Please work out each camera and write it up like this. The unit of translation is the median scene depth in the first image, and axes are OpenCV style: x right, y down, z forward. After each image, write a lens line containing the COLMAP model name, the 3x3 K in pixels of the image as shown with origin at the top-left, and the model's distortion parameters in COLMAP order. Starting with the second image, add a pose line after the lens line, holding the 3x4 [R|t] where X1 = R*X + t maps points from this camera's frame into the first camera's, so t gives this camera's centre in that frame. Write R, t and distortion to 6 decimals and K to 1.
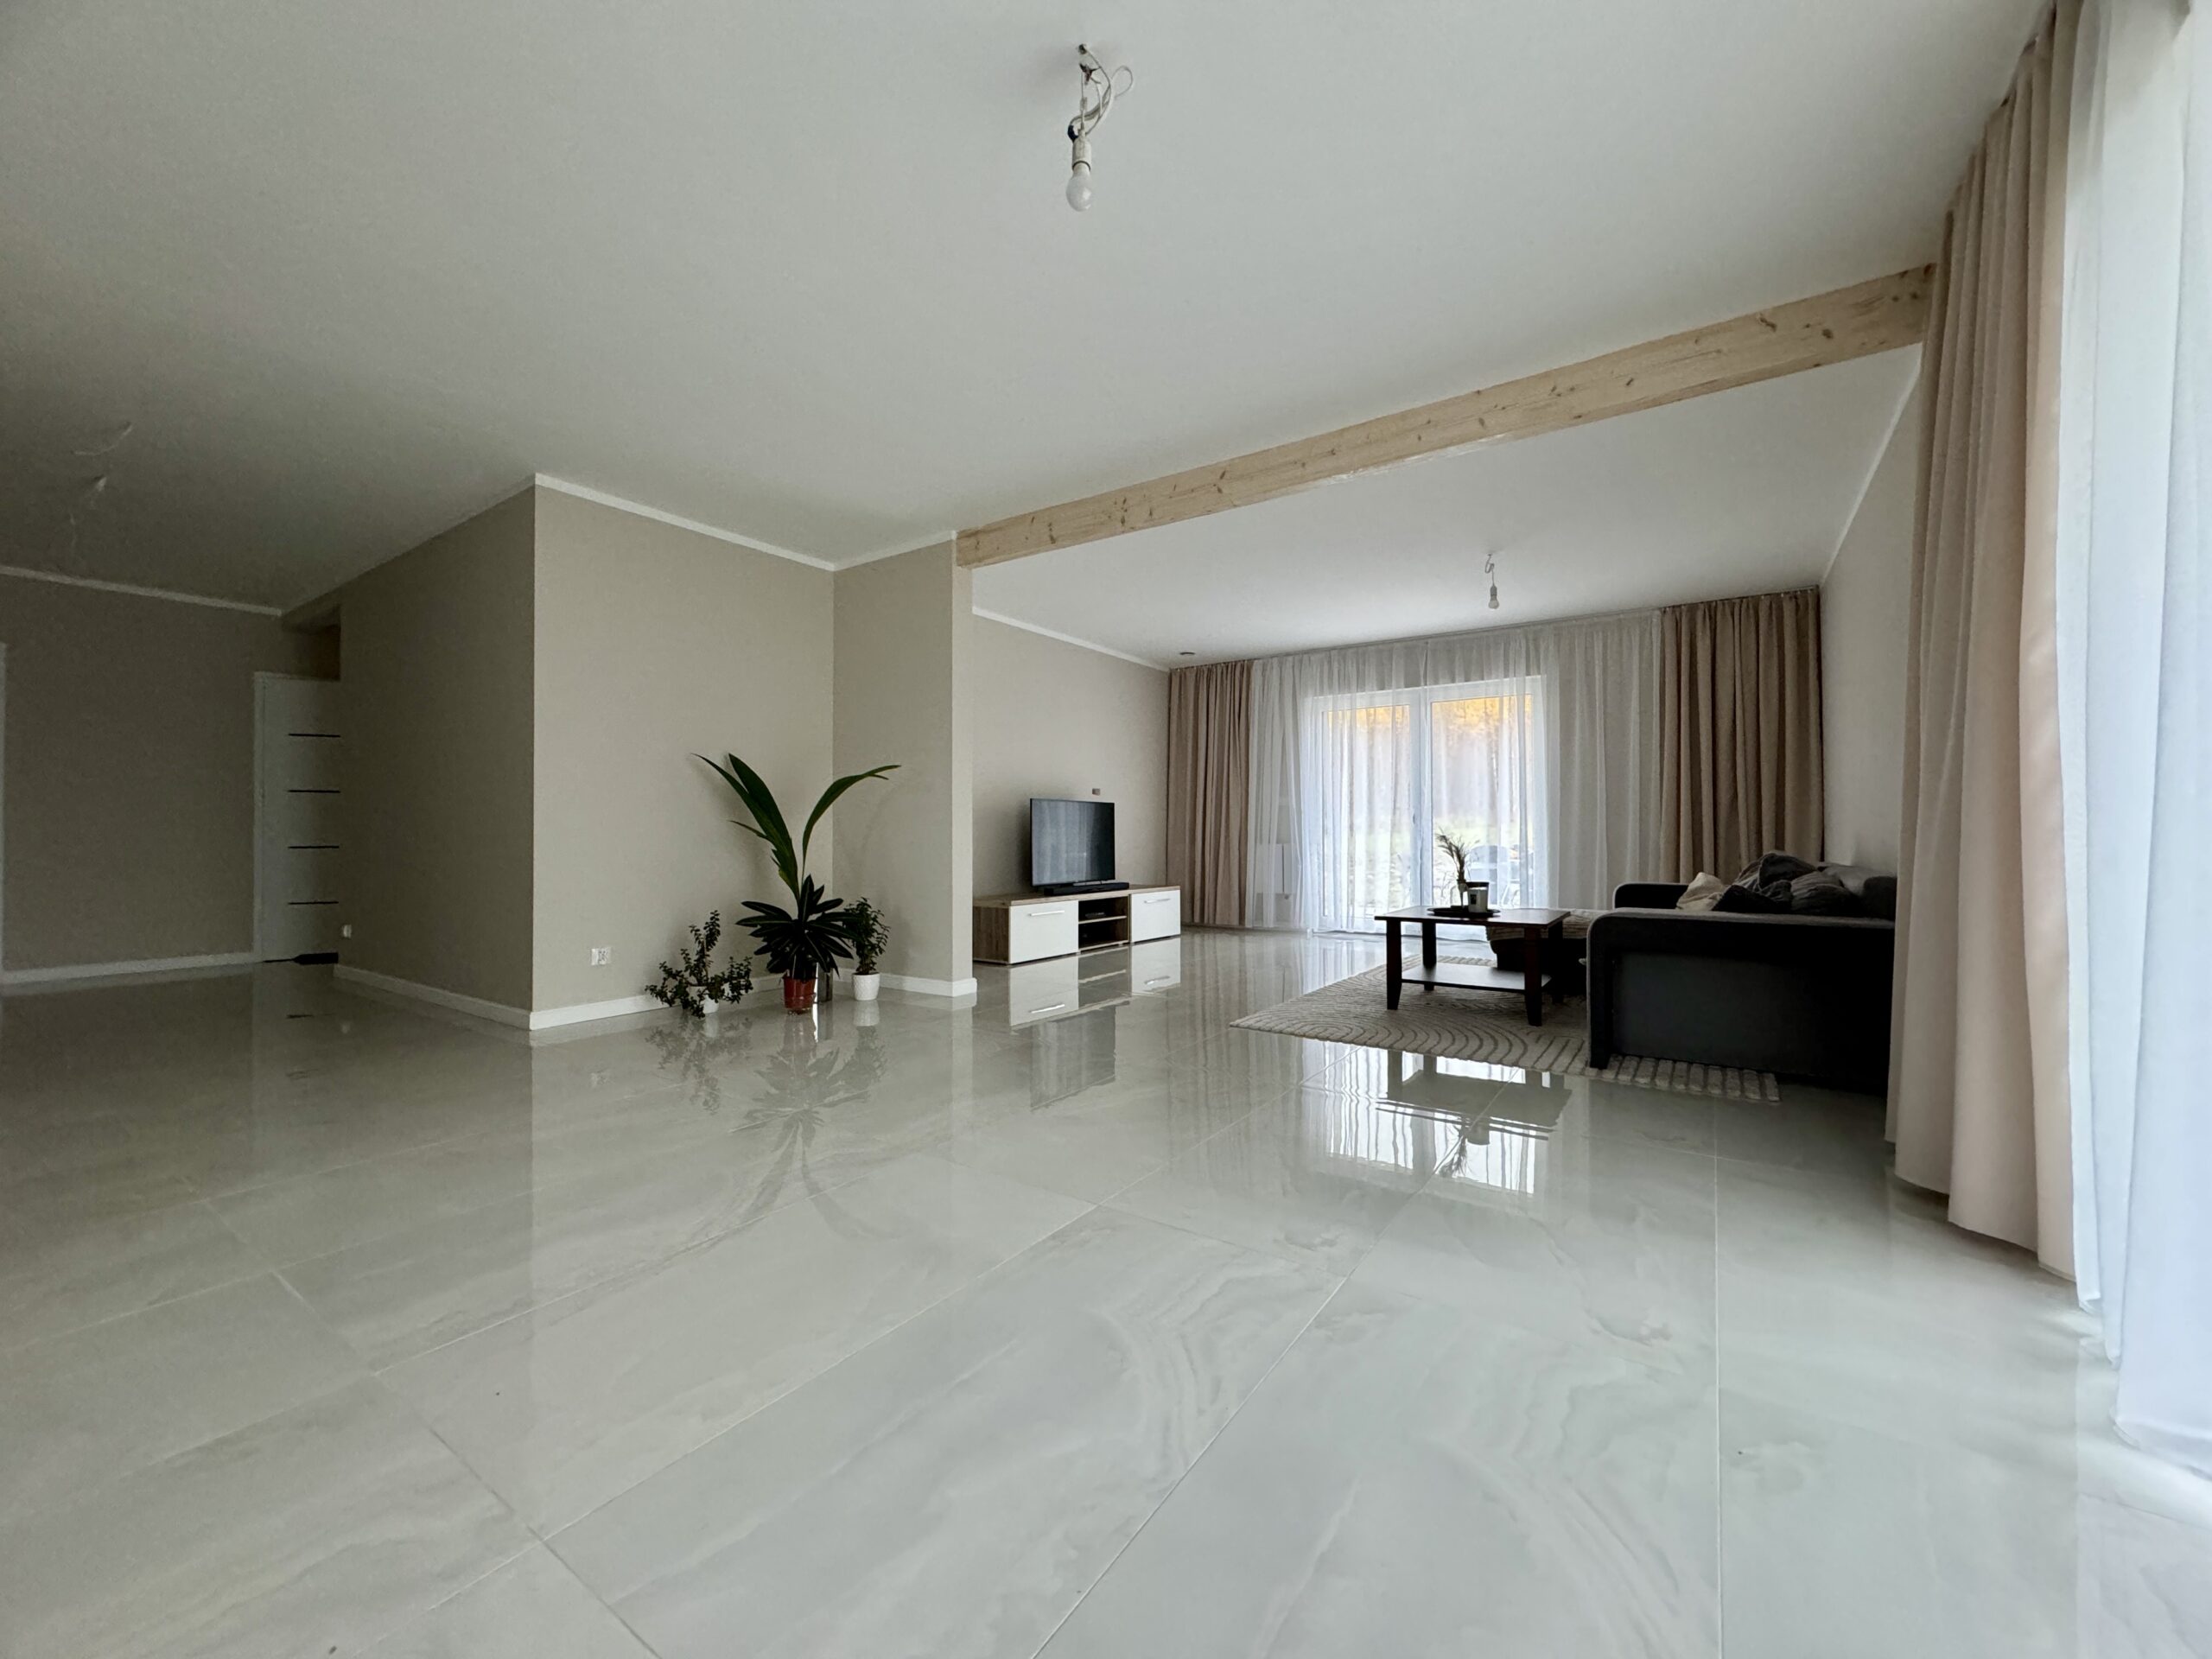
lens RADIAL K [[873.6, 0, 1095.3], [0, 873.6, 830.5], [0, 0, 1]] dist [-0.001568, 0.000768]
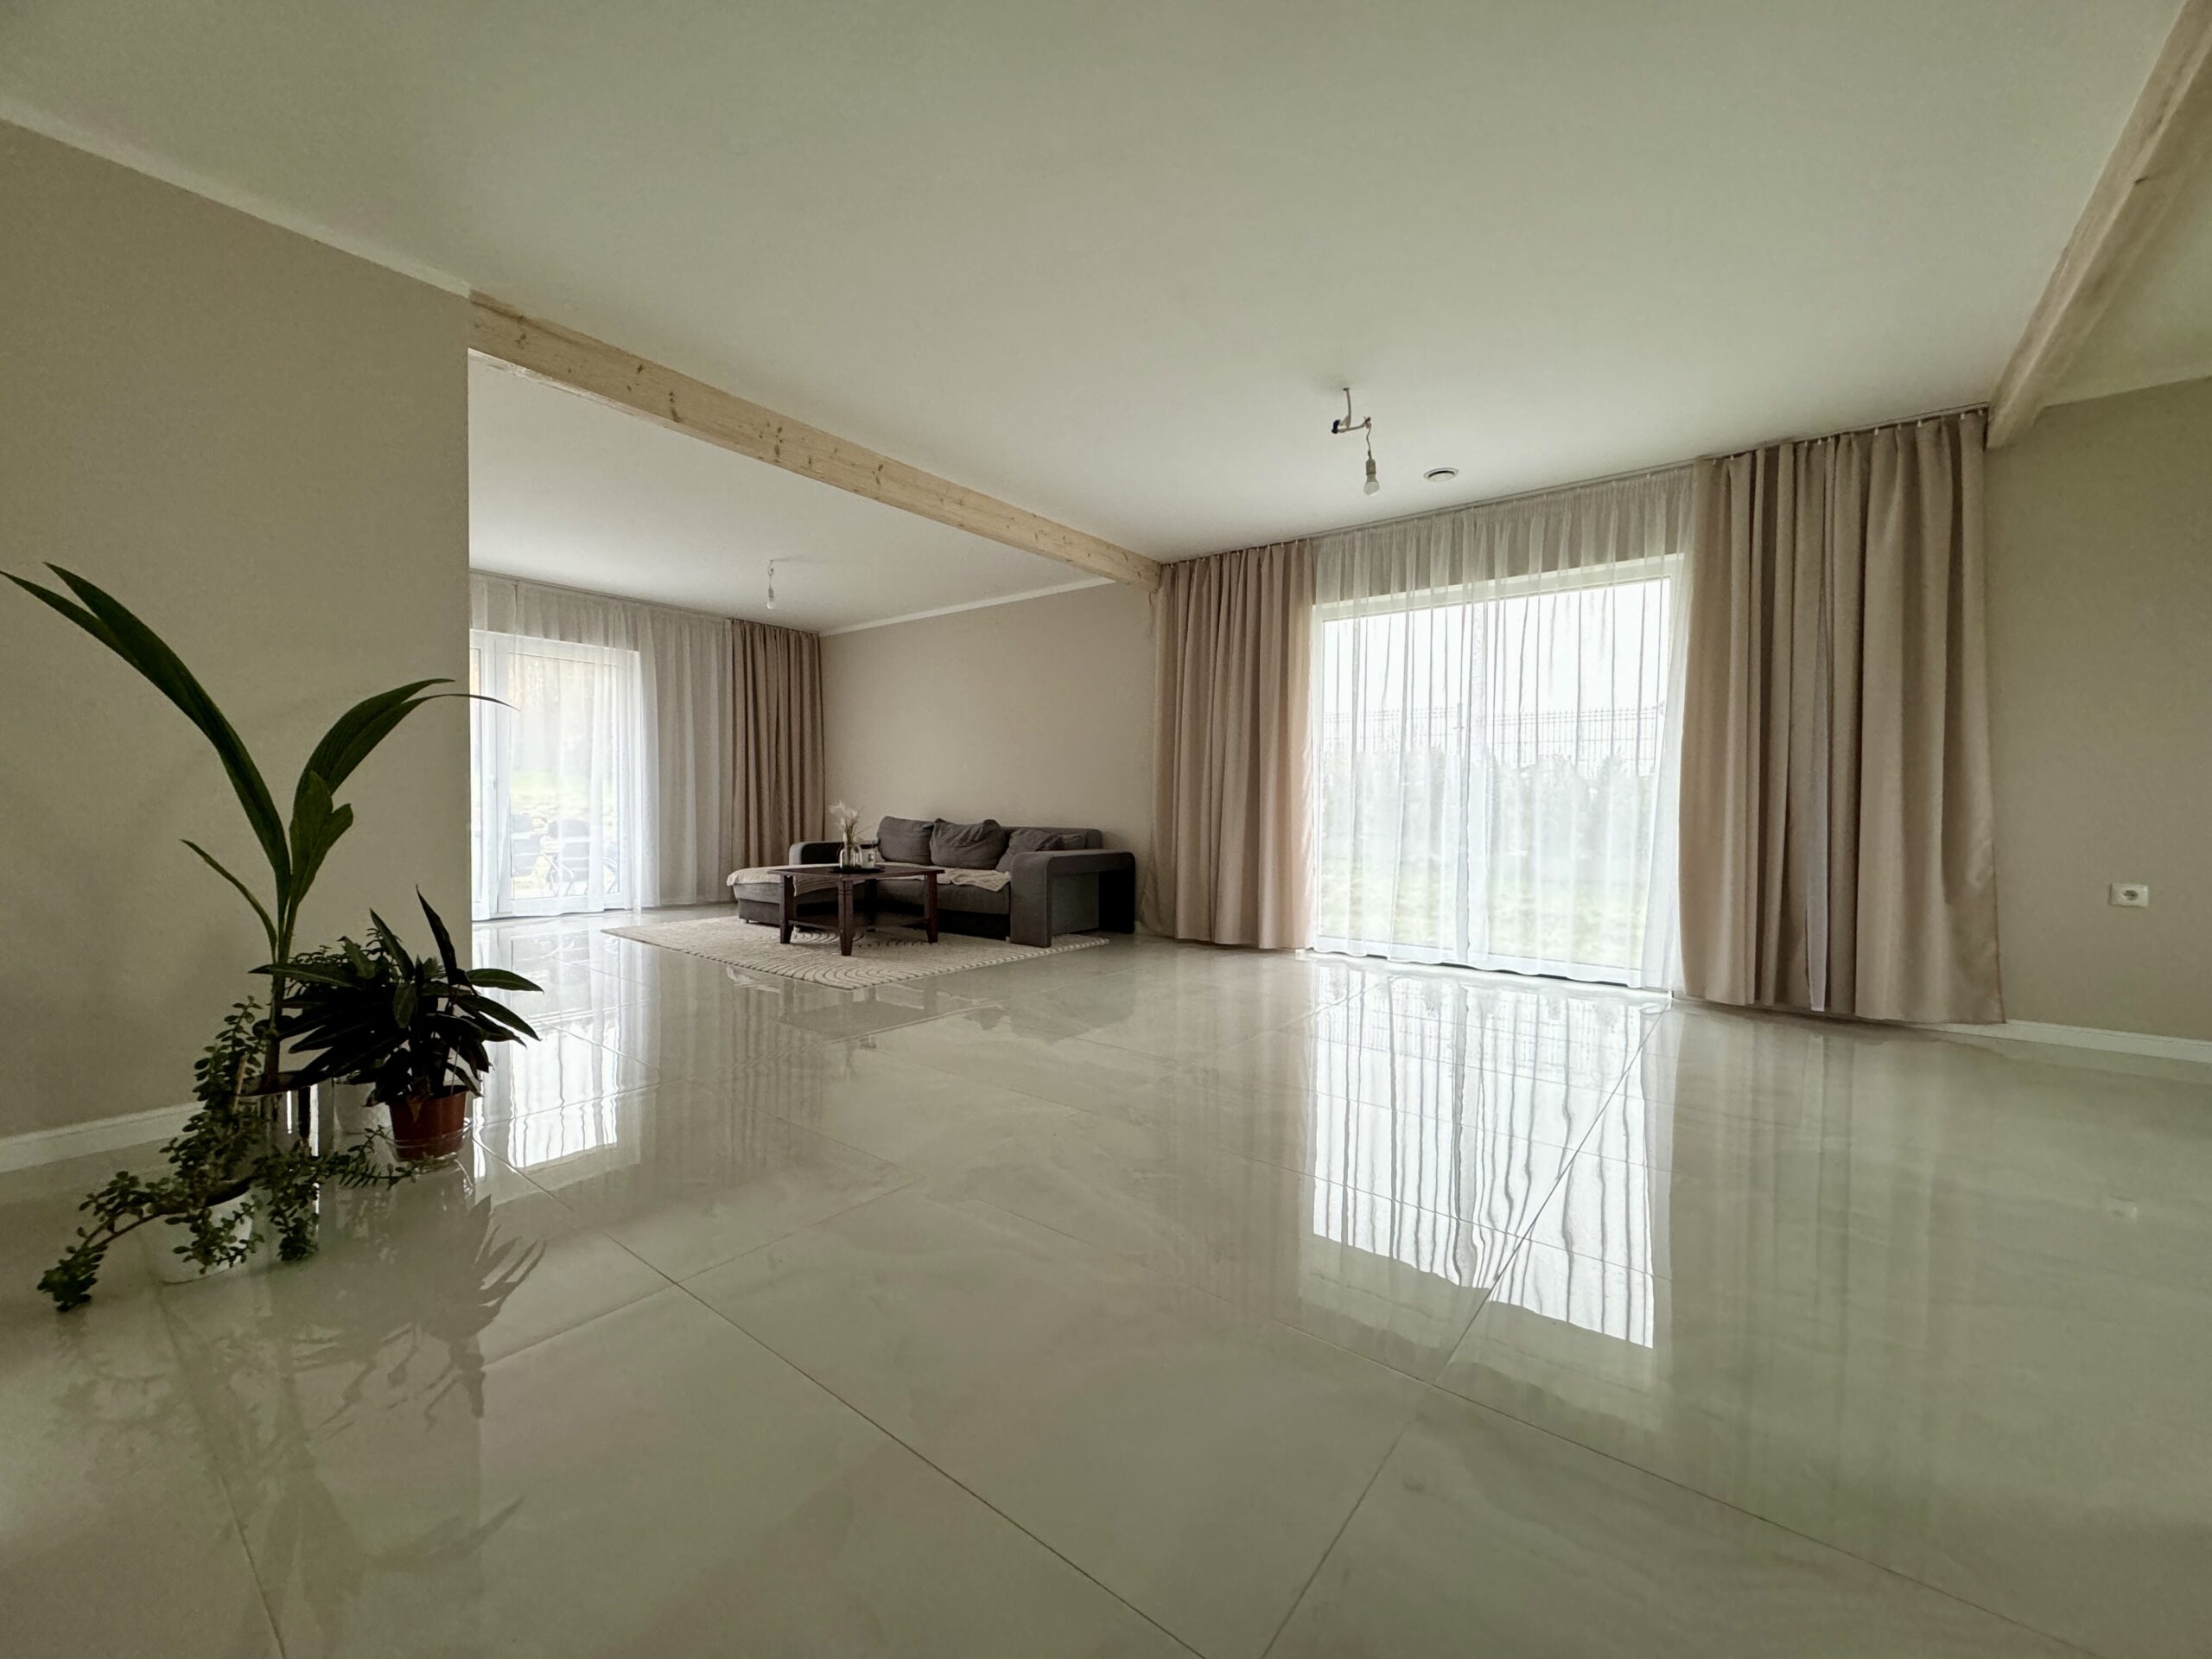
lens RADIAL K [[873.6, 0, 1110.1], [0, 873.6, 830.1], [0, 0, 1]] dist [-0.001568, 0.000768]
pose [[0.047908, -0.029092, 0.998428, -0.704896], [-0.017476, 0.999398, 0.029959, -0.006414], [-0.998699, -0.018884, 0.047371, 0.522860]]
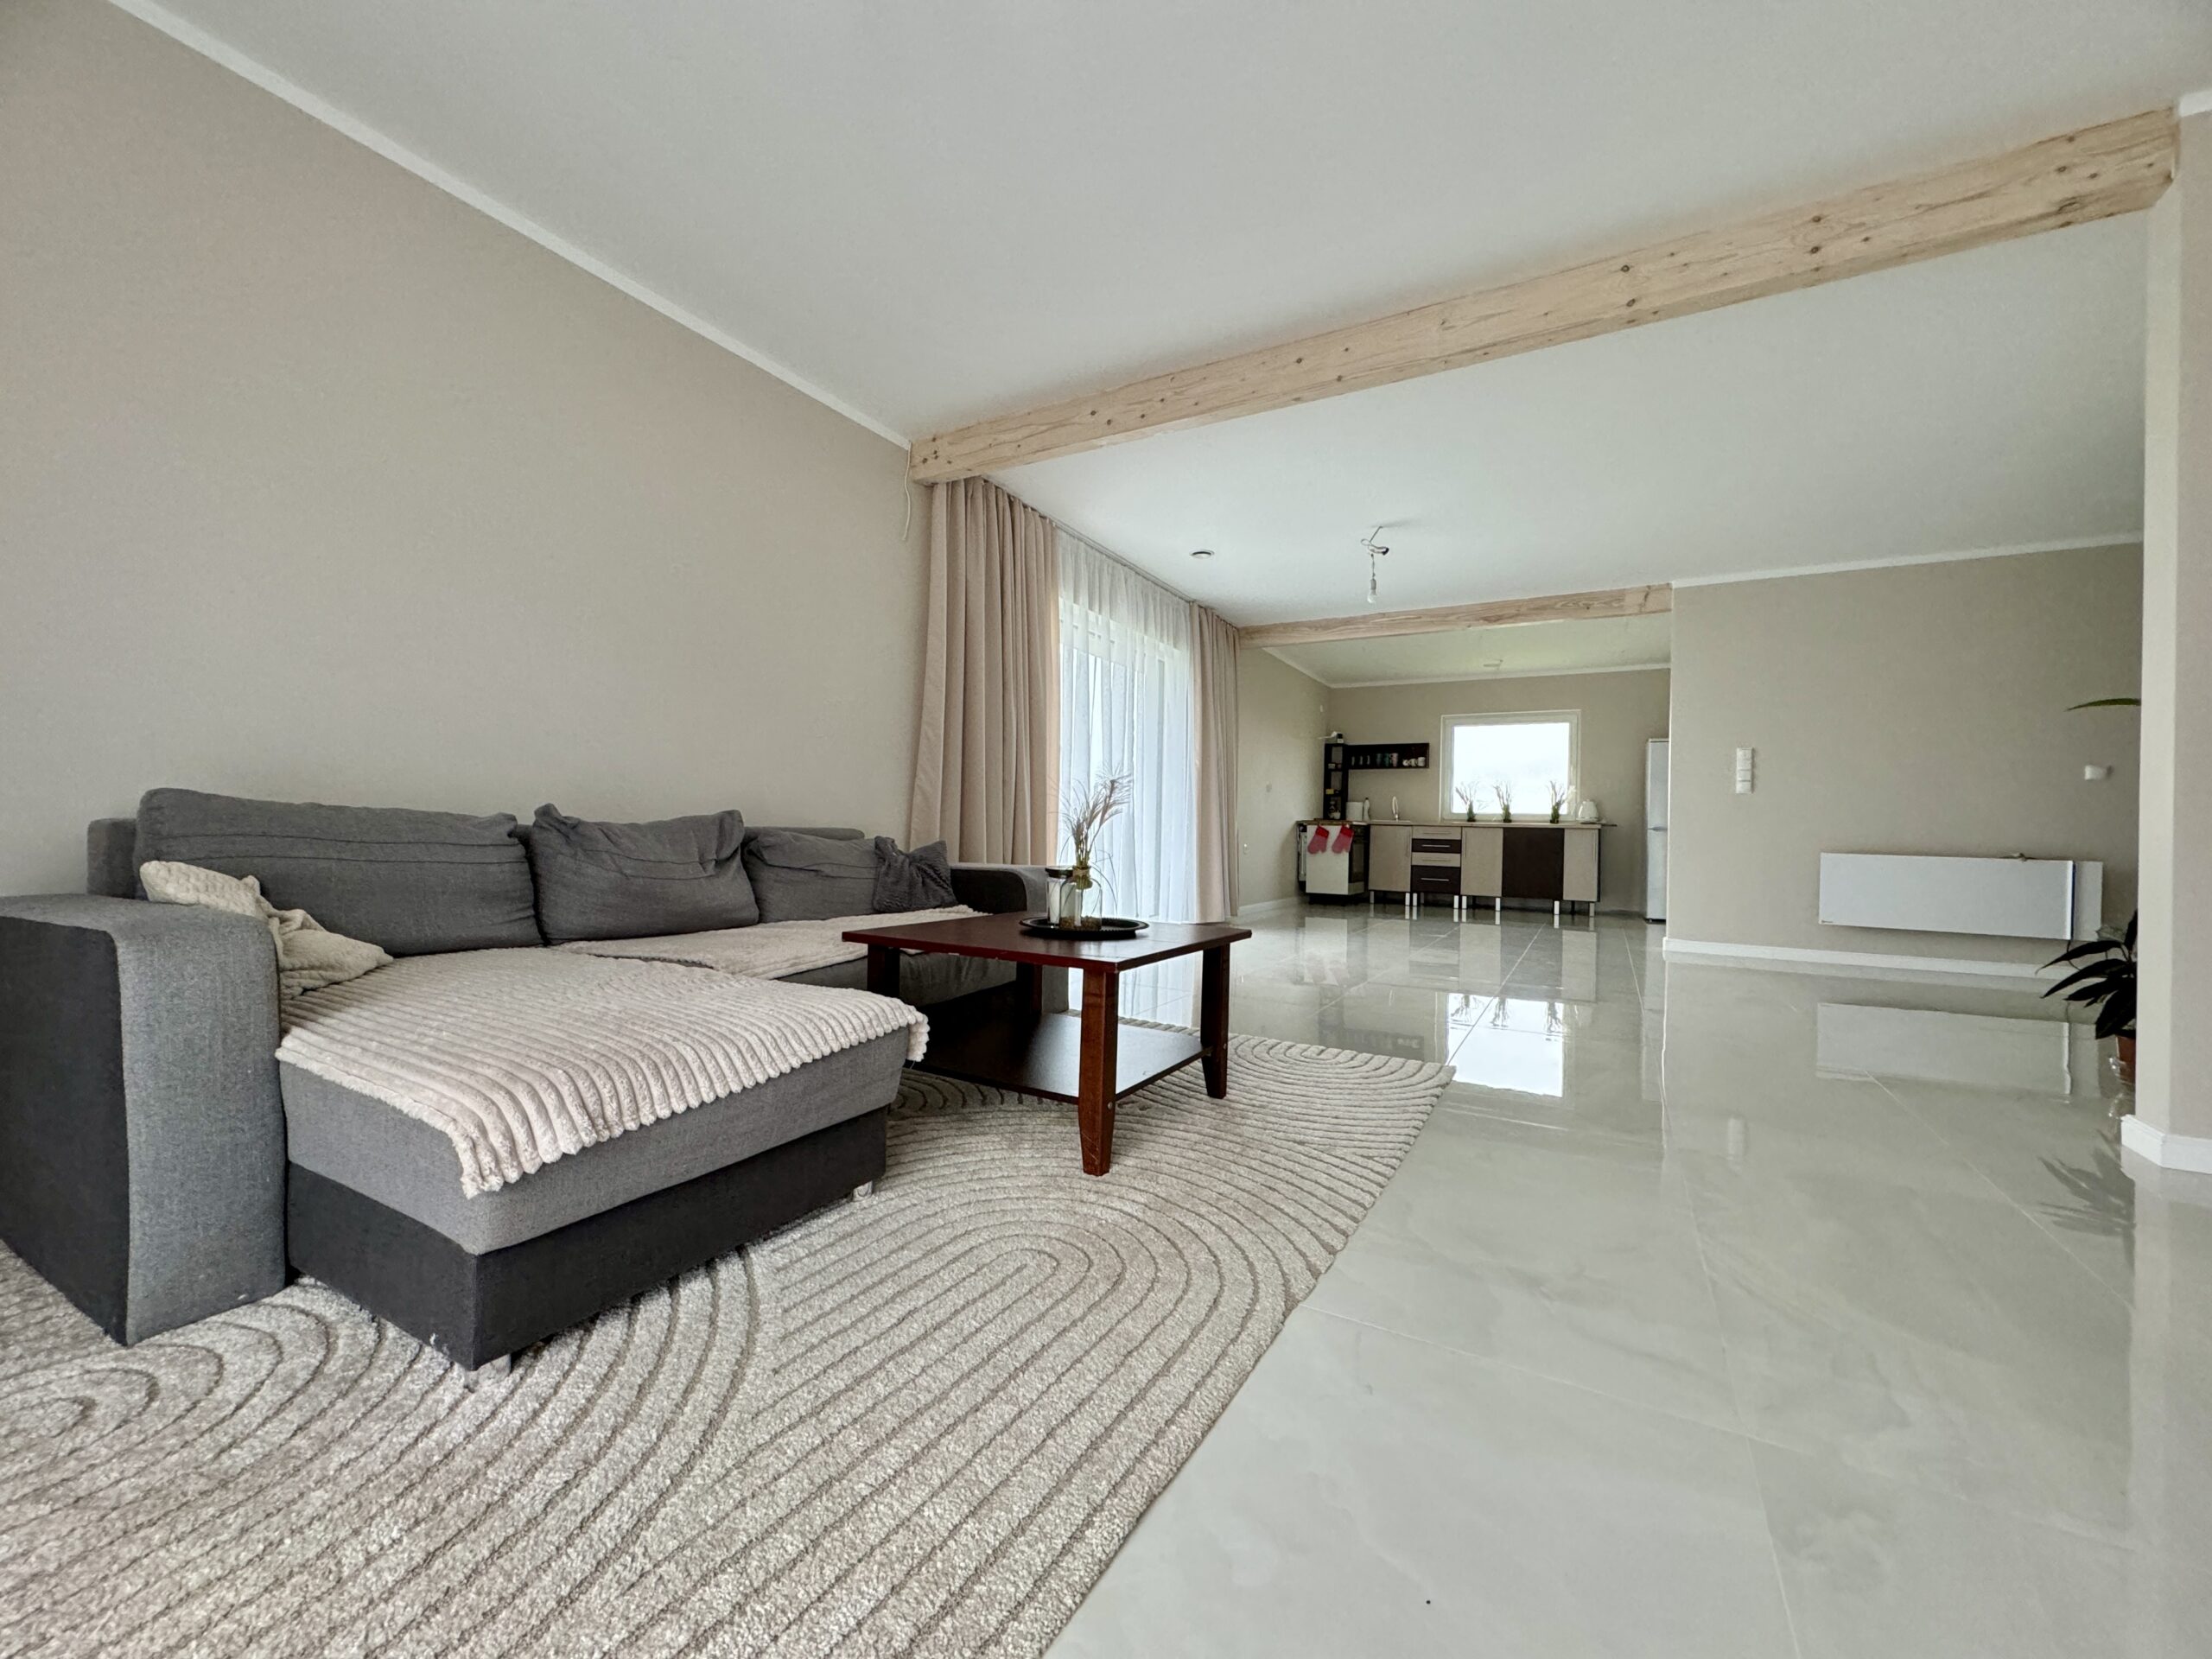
lens RADIAL K [[873.6, 0, 1114.6], [0, 873.6, 826.9], [0, 0, 1]] dist [-0.001568, 0.000768]
pose [[-0.993890, -0.018127, -0.108879, 0.408934], [-0.017401, 0.999820, -0.007617, 0.030647], [0.108998, -0.005676, -0.994026, 1.365893]]
